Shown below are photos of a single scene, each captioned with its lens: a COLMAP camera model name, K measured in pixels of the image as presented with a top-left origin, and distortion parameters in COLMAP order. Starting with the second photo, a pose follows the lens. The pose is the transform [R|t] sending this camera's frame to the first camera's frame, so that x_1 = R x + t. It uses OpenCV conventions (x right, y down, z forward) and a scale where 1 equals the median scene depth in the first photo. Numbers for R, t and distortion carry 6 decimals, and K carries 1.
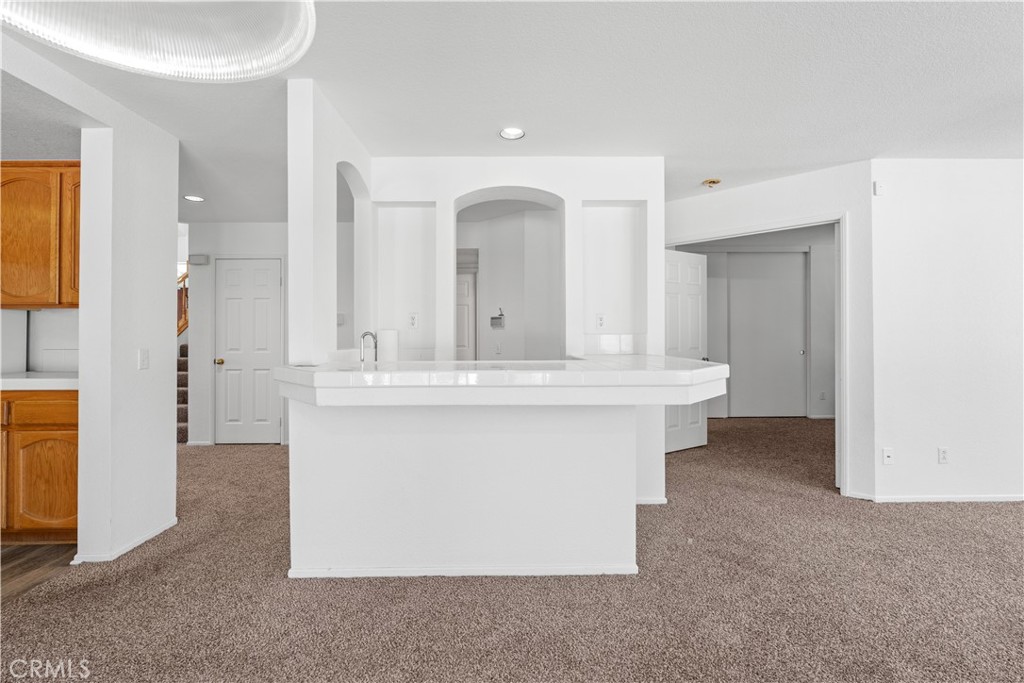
lens RADIAL K [[458.7, 0, 509.3], [0, 458.7, 332.1], [0, 0, 1]] dist [-0.003424, 0.001169]
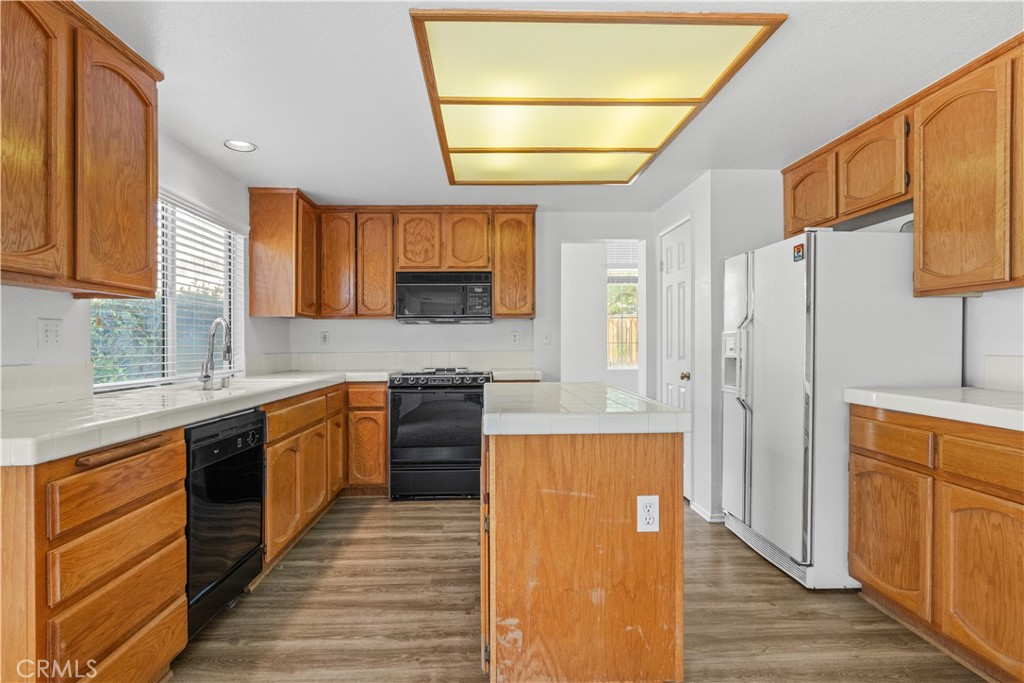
lens RADIAL K [[514.6, 0, 507.9], [0, 514.6, 342.7], [0, 0, 1]] dist [-0.003405, 0.000167]
pose [[0.026058, 0.007172, -0.999635, -0.363676], [0.007311, 0.999946, 0.007365, 0.011376], [0.999634, -0.007500, 0.026004, 0.359005]]
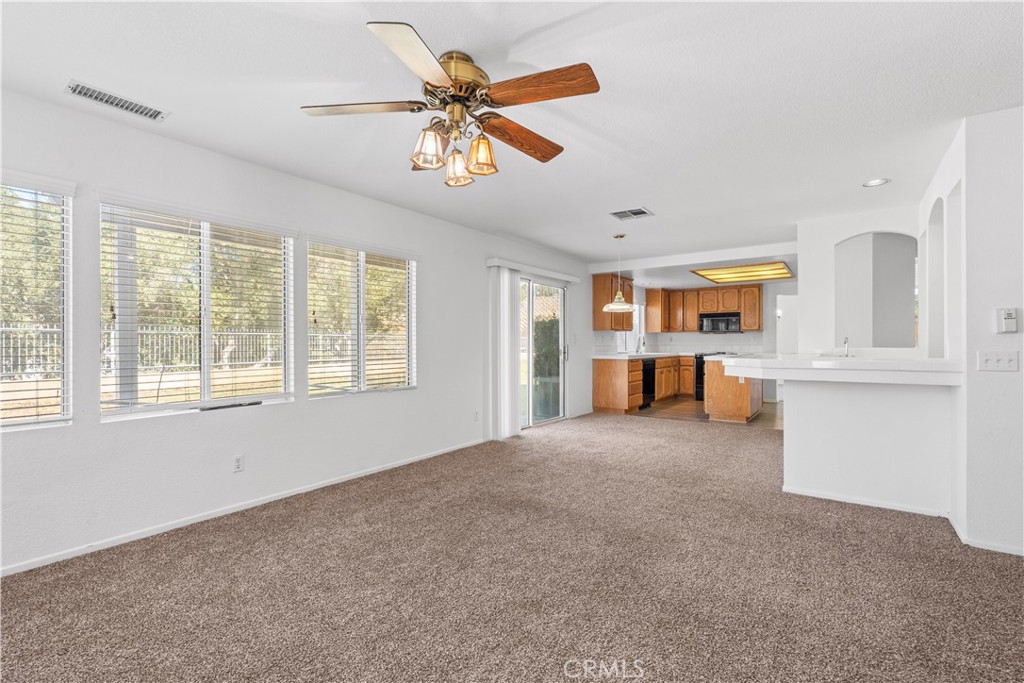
lens RADIAL K [[458.7, 0, 508.2], [0, 458.7, 342.1], [0, 0, 1]] dist [-0.003424, 0.001169]
pose [[-0.609551, 0.006884, -0.792717, 1.871361], [0.008854, 0.999959, 0.001876, 0.005623], [0.792698, -0.005875, -0.609586, 1.081789]]
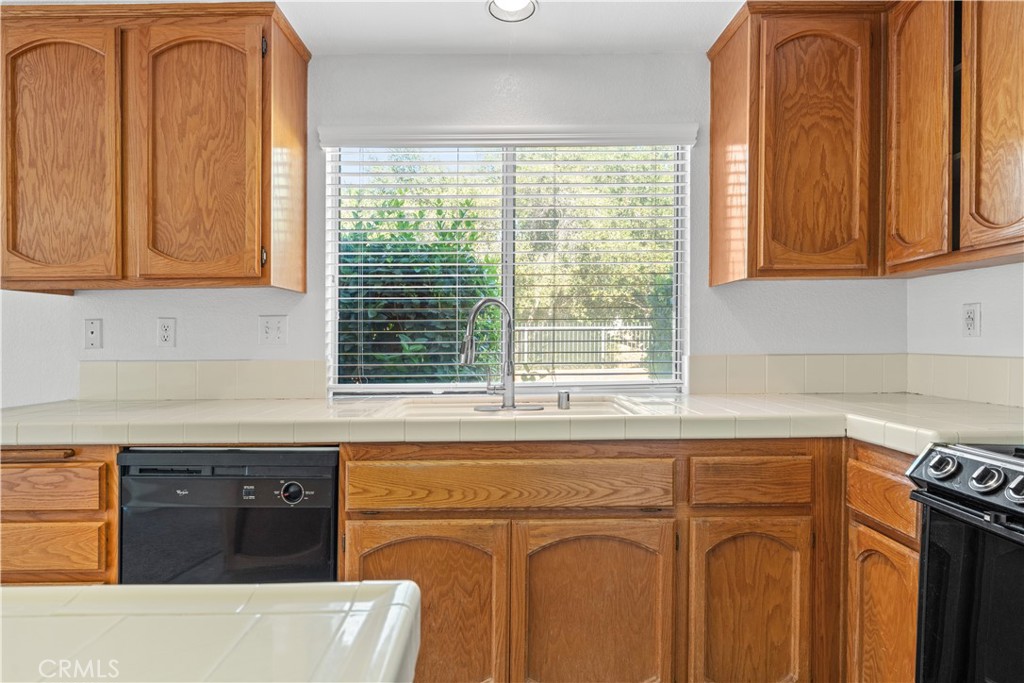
lens RADIAL K [[559.9, 0, 504.2], [0, 559.9, 338.9], [0, 0, 1]] dist [-0.007339, 0.000283]
pose [[-0.999787, 0.018897, 0.008274, -1.512770], [0.018843, 0.999801, -0.006542, 0.023060], [-0.008396, -0.006385, -0.999944, 0.537713]]
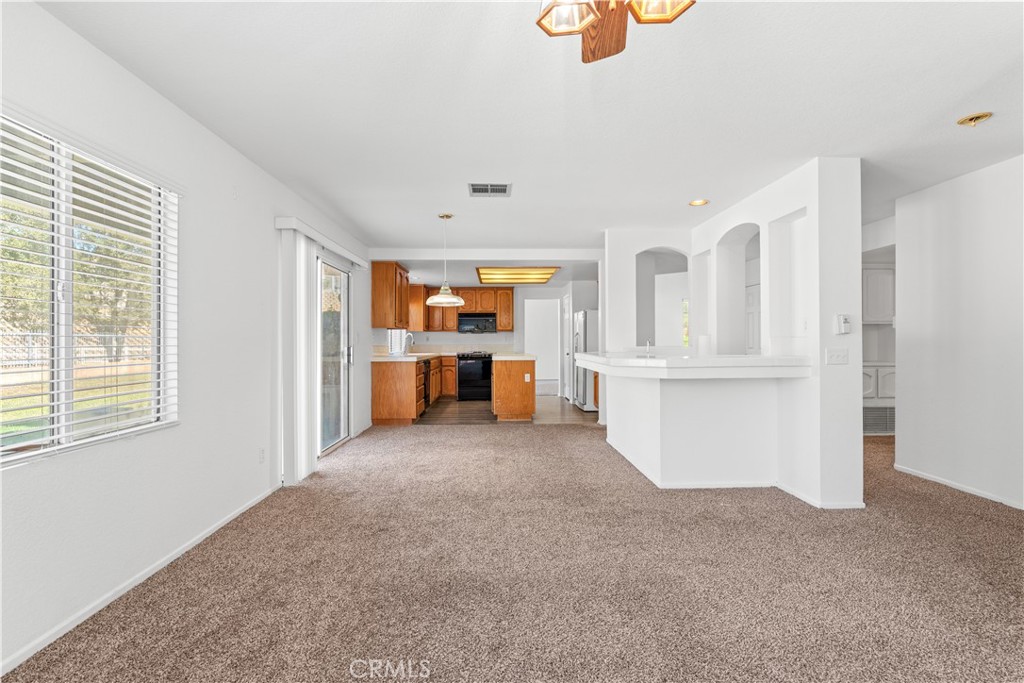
lens RADIAL K [[458.7, 0, 510.8], [0, 458.7, 342.3], [0, 0, 1]] dist [-0.003424, 0.001169]
pose [[0.012761, 0.007841, -0.999888, 1.668440], [0.005907, 0.999951, 0.007917, 0.004025], [0.999901, -0.006007, 0.012714, 0.419936]]
